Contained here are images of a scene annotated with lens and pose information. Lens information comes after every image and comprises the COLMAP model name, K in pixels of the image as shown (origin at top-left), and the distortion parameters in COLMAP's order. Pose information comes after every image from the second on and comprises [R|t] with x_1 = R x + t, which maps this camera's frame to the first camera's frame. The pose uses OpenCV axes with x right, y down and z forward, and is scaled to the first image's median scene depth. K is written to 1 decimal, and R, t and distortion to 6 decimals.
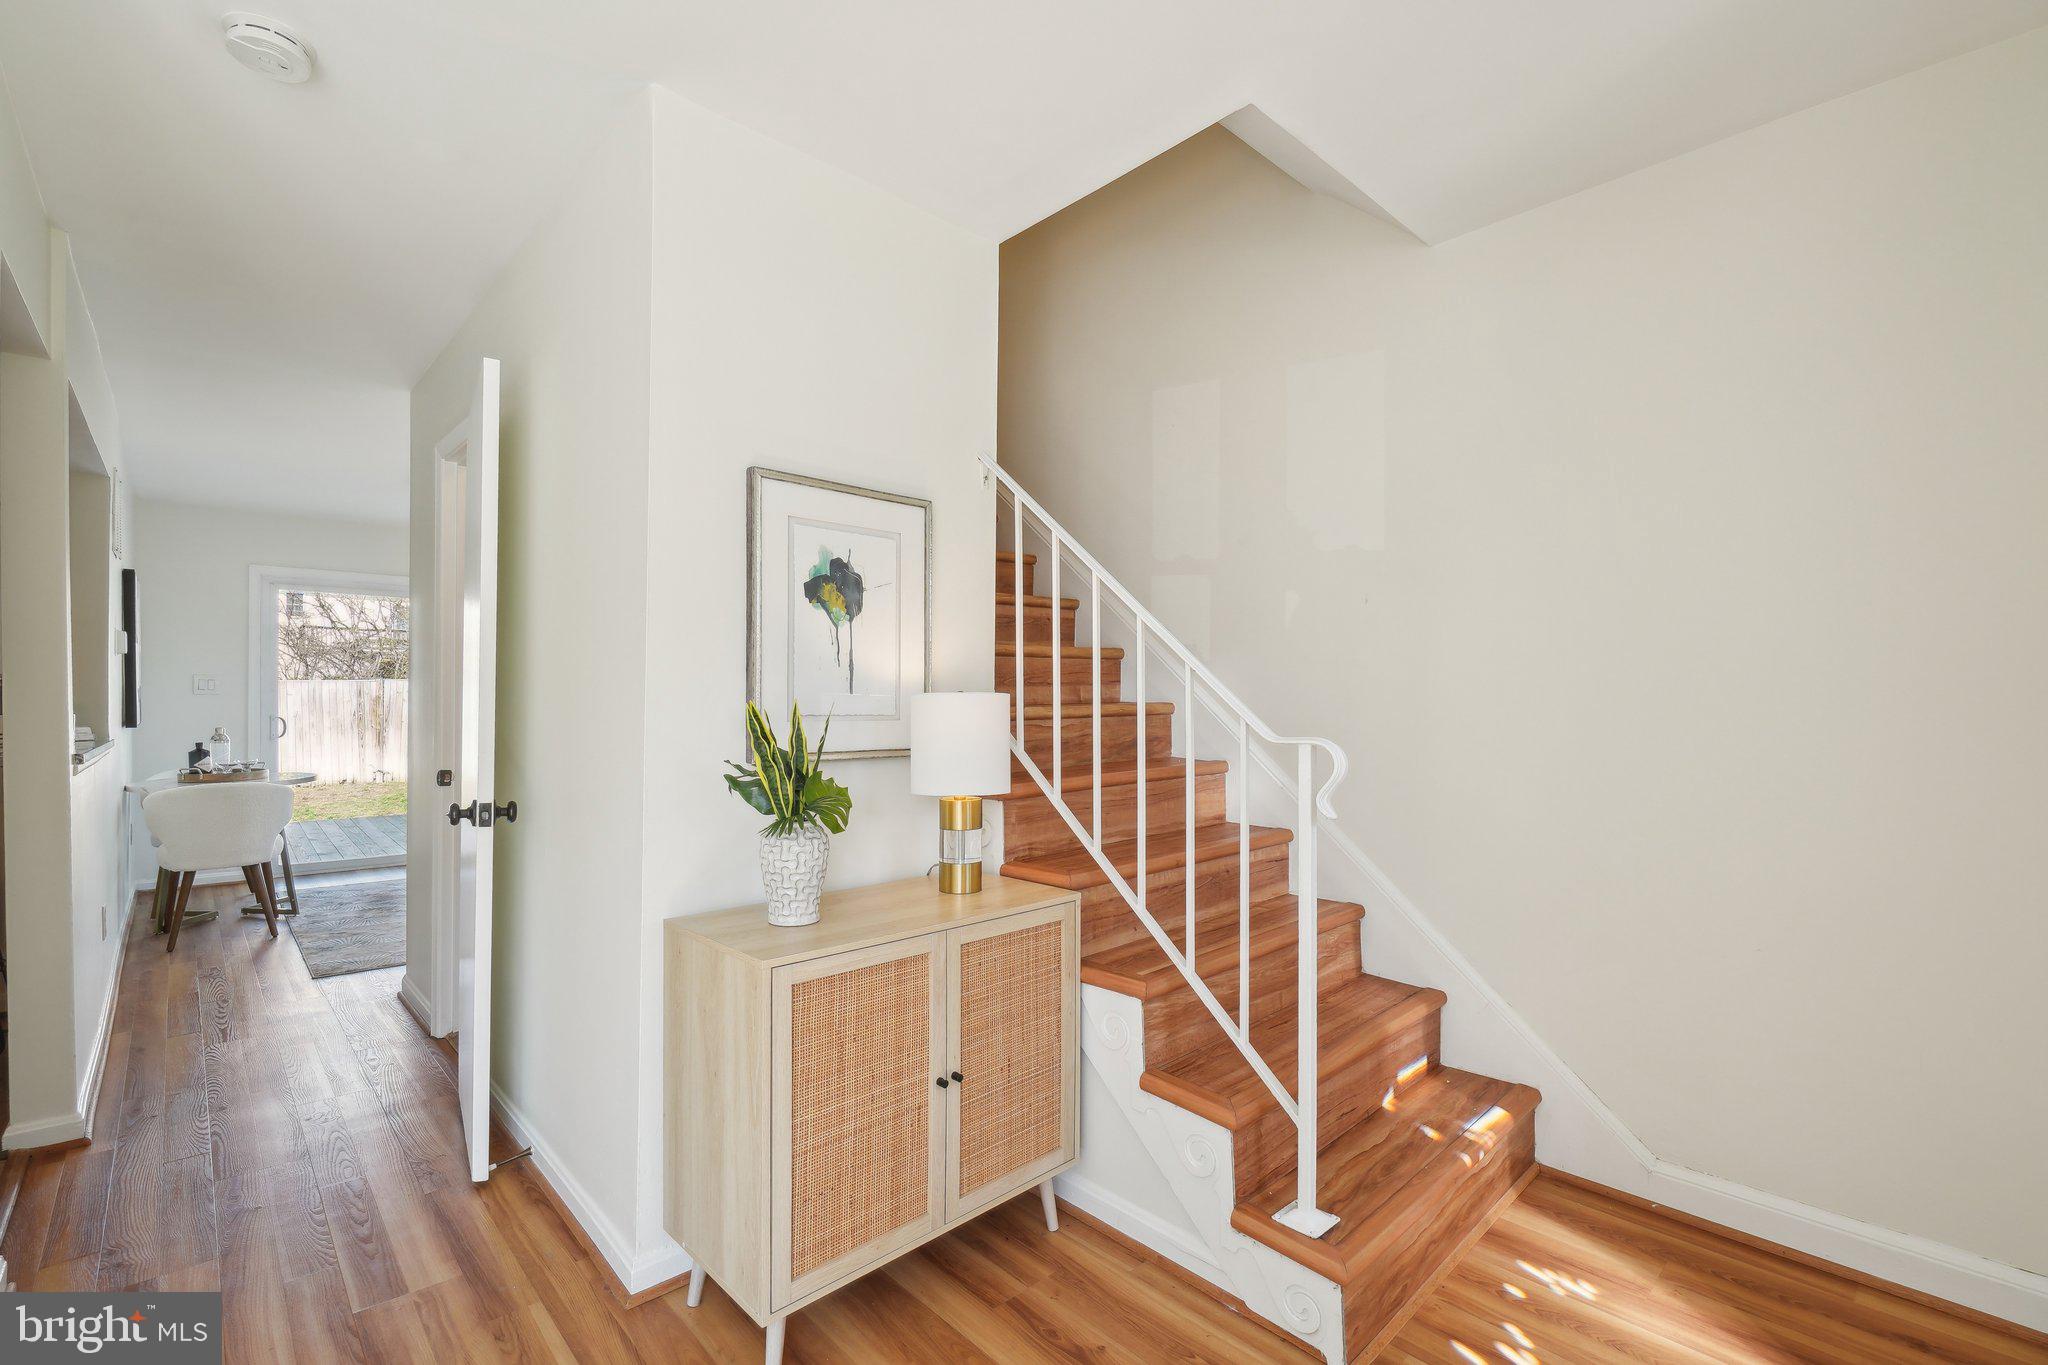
lens RADIAL K [[901.8, 0, 1018.1], [0, 901.8, 684.3], [0, 0, 1]] dist [-0.003570, -0.000989]
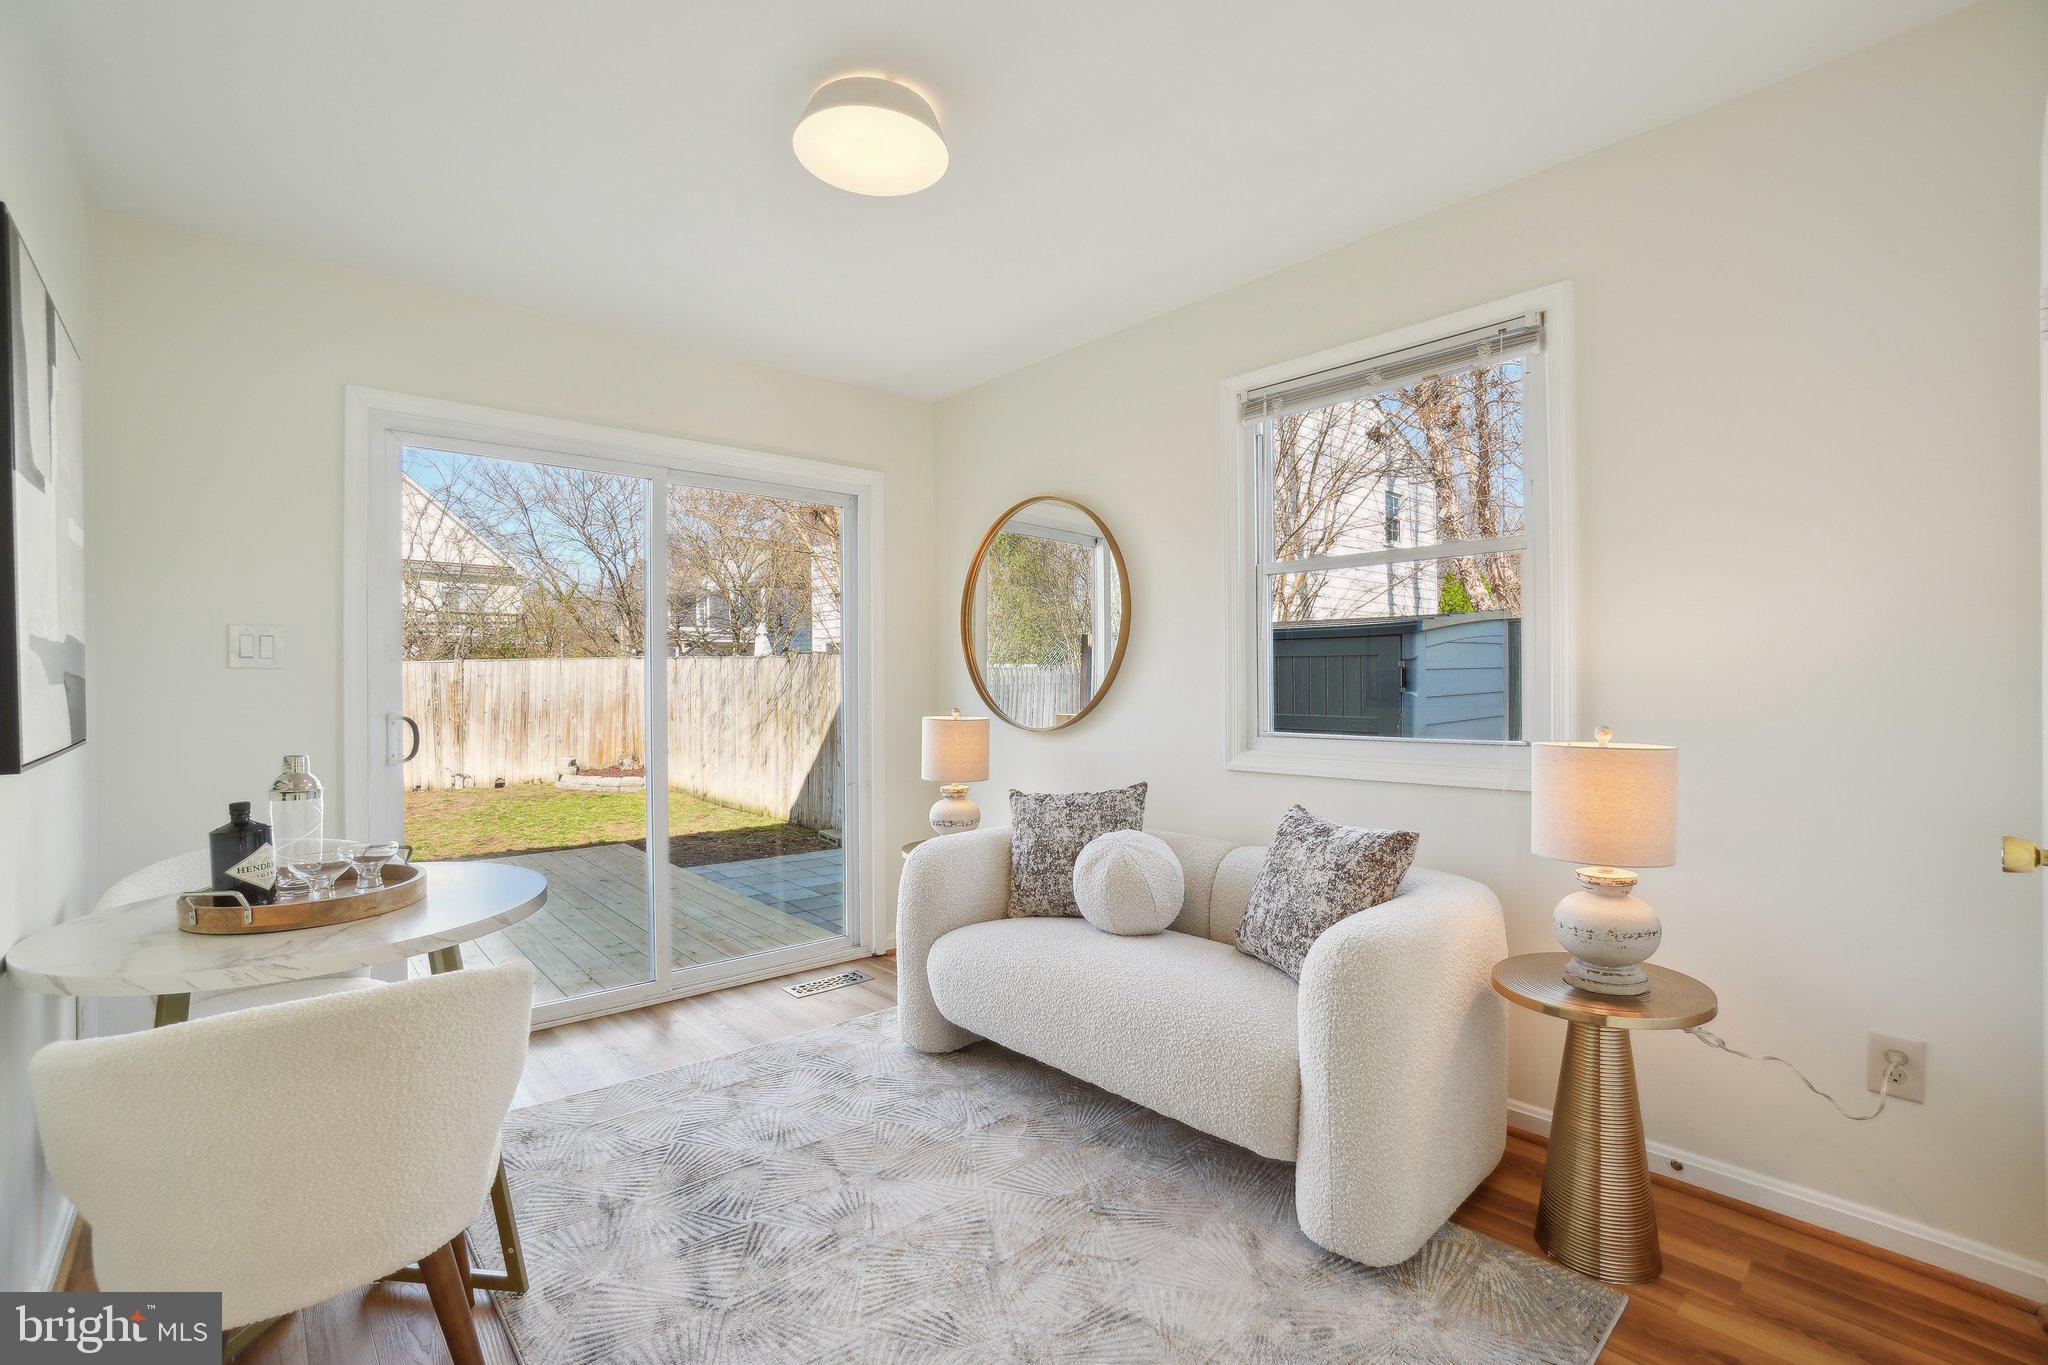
lens RADIAL K [[901.8, 0, 1029.2], [0, 901.8, 683.3], [0, 0, 1]] dist [-0.003570, -0.000989]
pose [[0.999865, -0.000706, -0.016399, -0.583921], [0.000933, 0.999904, 0.013834, 0.014065], [0.016388, -0.013848, 0.999770, 0.639691]]
